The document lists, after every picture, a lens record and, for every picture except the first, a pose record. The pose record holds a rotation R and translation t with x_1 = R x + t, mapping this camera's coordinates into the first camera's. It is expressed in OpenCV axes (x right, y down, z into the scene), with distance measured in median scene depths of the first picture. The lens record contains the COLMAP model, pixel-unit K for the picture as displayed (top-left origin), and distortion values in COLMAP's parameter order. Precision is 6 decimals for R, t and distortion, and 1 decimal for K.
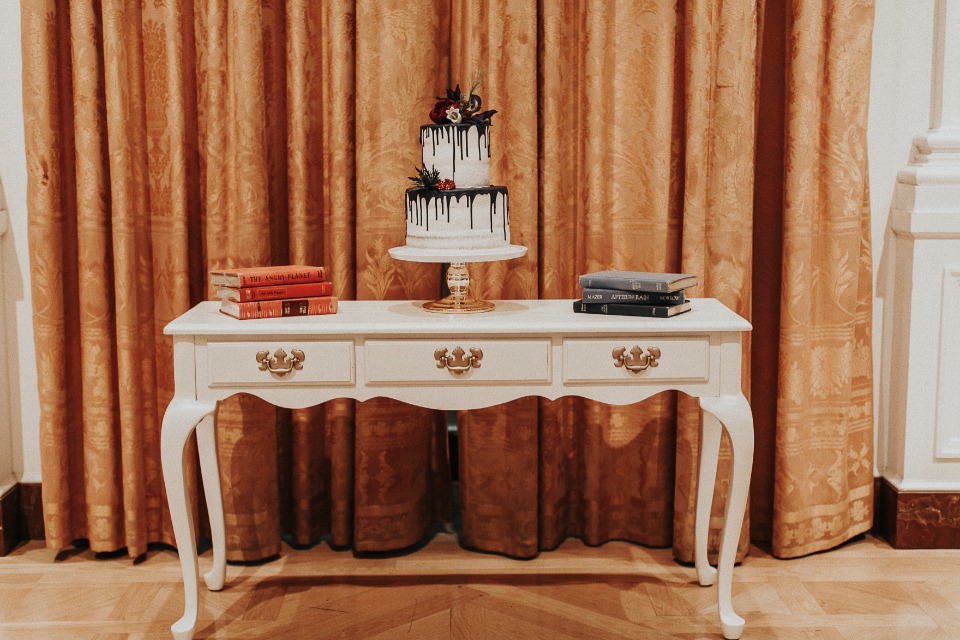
lens RADIAL K [[1430.8, 0, 480.0], [0, 1430.8, 320.0], [0, 0, 1]] dist [0.012041, -0.012574]
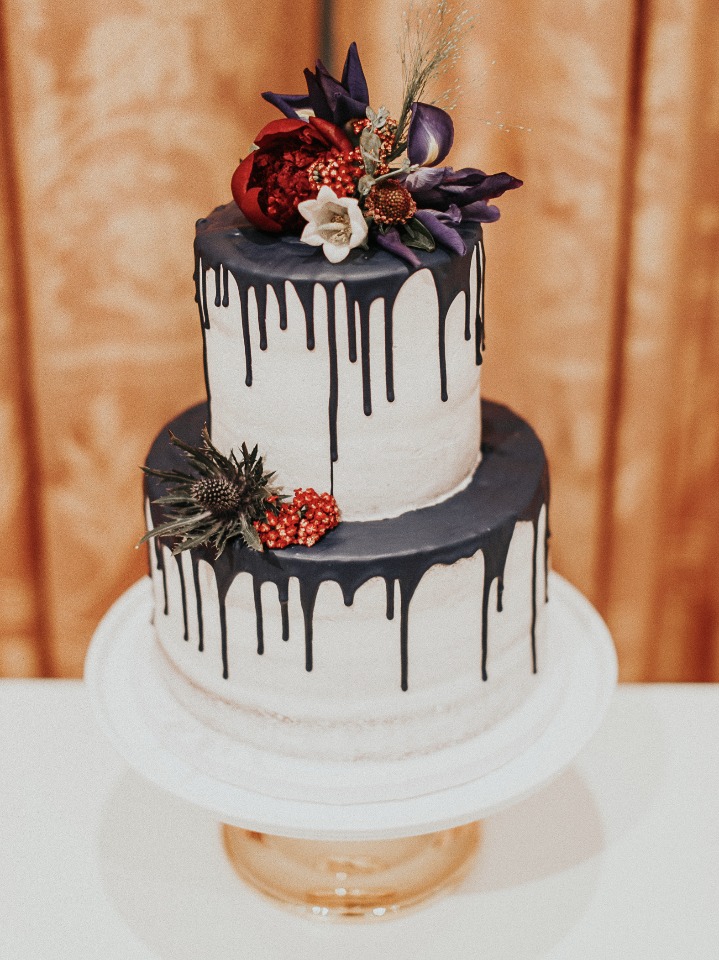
lens RADIAL K [[1950.0, 0, 359.5], [0, 1950.0, 480.0], [0, 0, 1]] dist [-0.034925, -0.172768]
pose [[0.999802, 0.013387, -0.014721, -0.009054], [-0.008328, 0.953446, 0.301448, -0.197861], [0.018071, -0.301265, 0.953369, 0.692022]]
